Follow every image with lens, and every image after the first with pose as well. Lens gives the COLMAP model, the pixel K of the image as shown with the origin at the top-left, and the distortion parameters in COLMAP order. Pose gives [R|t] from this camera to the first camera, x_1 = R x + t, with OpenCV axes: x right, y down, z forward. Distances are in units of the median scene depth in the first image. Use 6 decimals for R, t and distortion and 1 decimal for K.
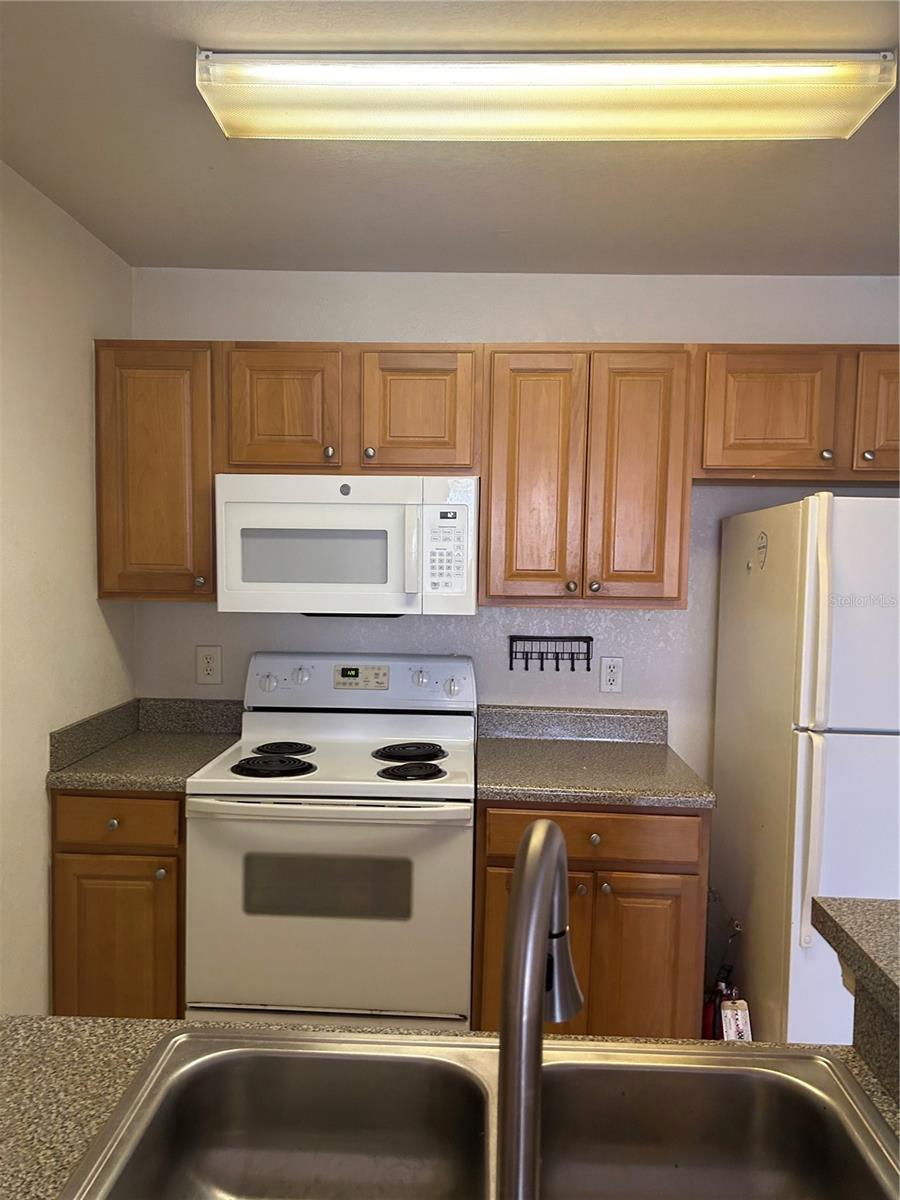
lens RADIAL K [[924.0, 0, 445.2], [0, 924.0, 605.7], [0, 0, 1]] dist [0.144181, -0.322449]
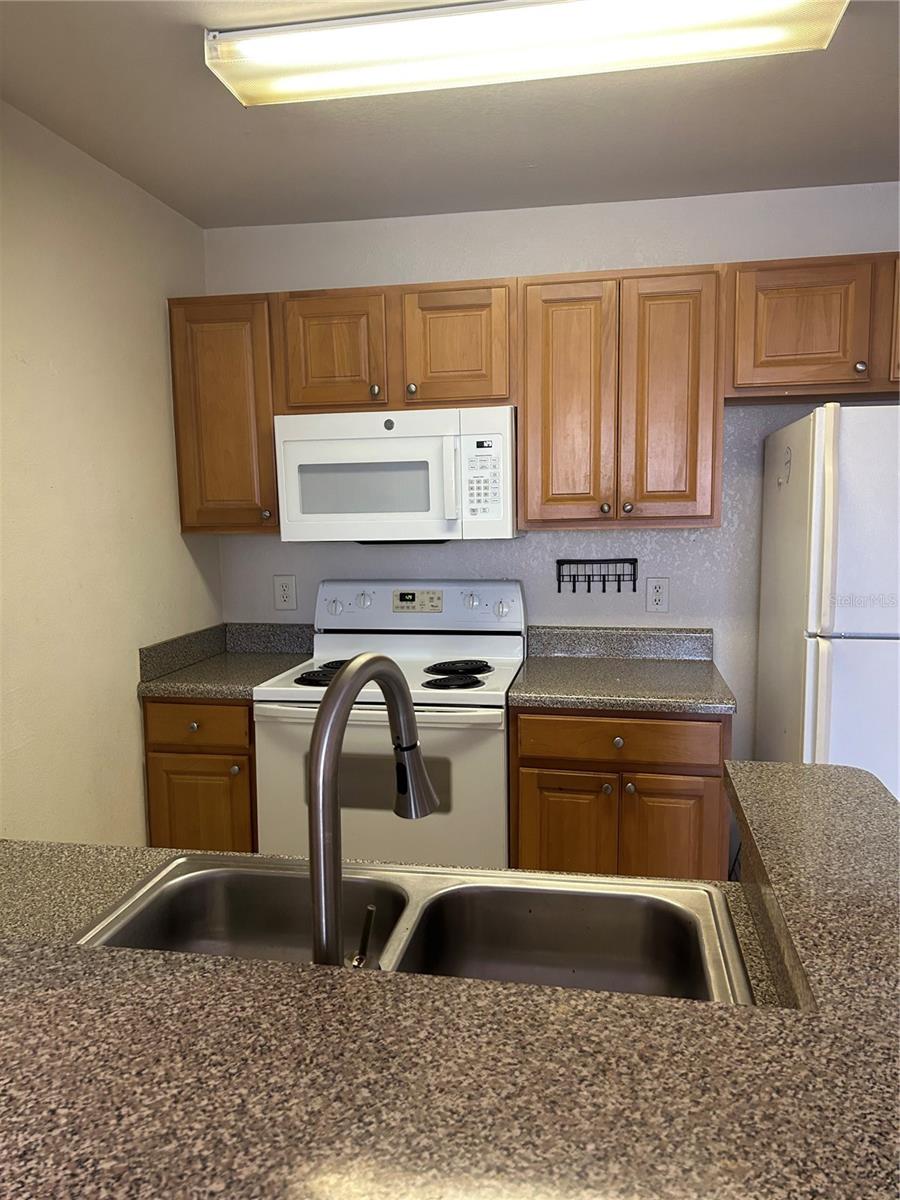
lens RADIAL K [[924.0, 0, 445.2], [0, 924.0, 605.7], [0, 0, 1]] dist [0.144181, -0.322449]
pose [[0.988578, -0.015834, -0.149875, 0.113703], [0.023897, 0.998353, 0.052154, 0.029892], [0.148803, -0.055140, 0.987328, -0.068121]]
